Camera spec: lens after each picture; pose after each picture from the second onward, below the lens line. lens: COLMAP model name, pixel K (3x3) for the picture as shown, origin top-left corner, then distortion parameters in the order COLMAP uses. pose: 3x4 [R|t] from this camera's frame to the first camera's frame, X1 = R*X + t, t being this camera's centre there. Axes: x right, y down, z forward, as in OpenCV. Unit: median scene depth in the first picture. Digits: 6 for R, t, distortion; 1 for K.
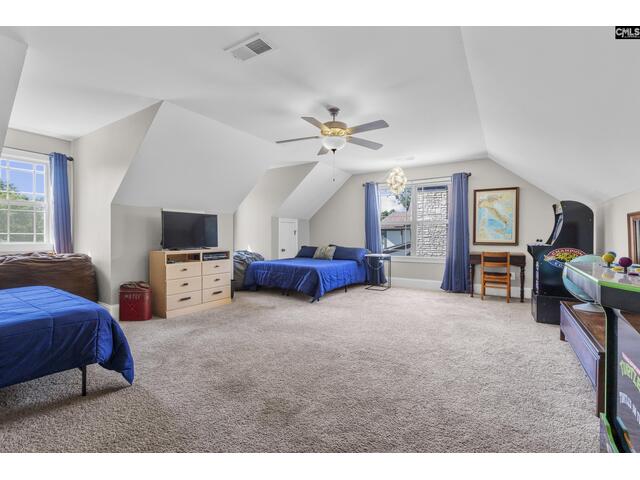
lens RADIAL K [[295.6, 0, 317.4], [0, 295.6, 237.6], [0, 0, 1]] dist [-0.004459, -0.000287]
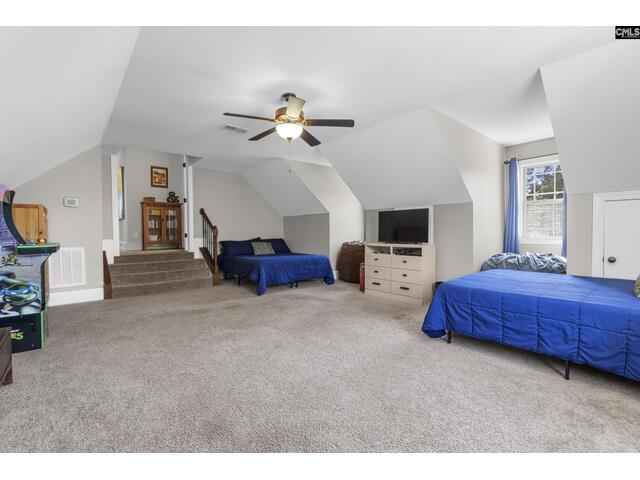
lens RADIAL K [[295.6, 0, 317.4], [0, 295.6, 237.6], [0, 0, 1]] dist [-0.004459, -0.000287]
pose [[-0.292729, 0.021170, -0.955961, 0.707834], [-0.003488, 0.999725, 0.023207, -0.005784], [0.956189, 0.010128, -0.292575, 1.040870]]
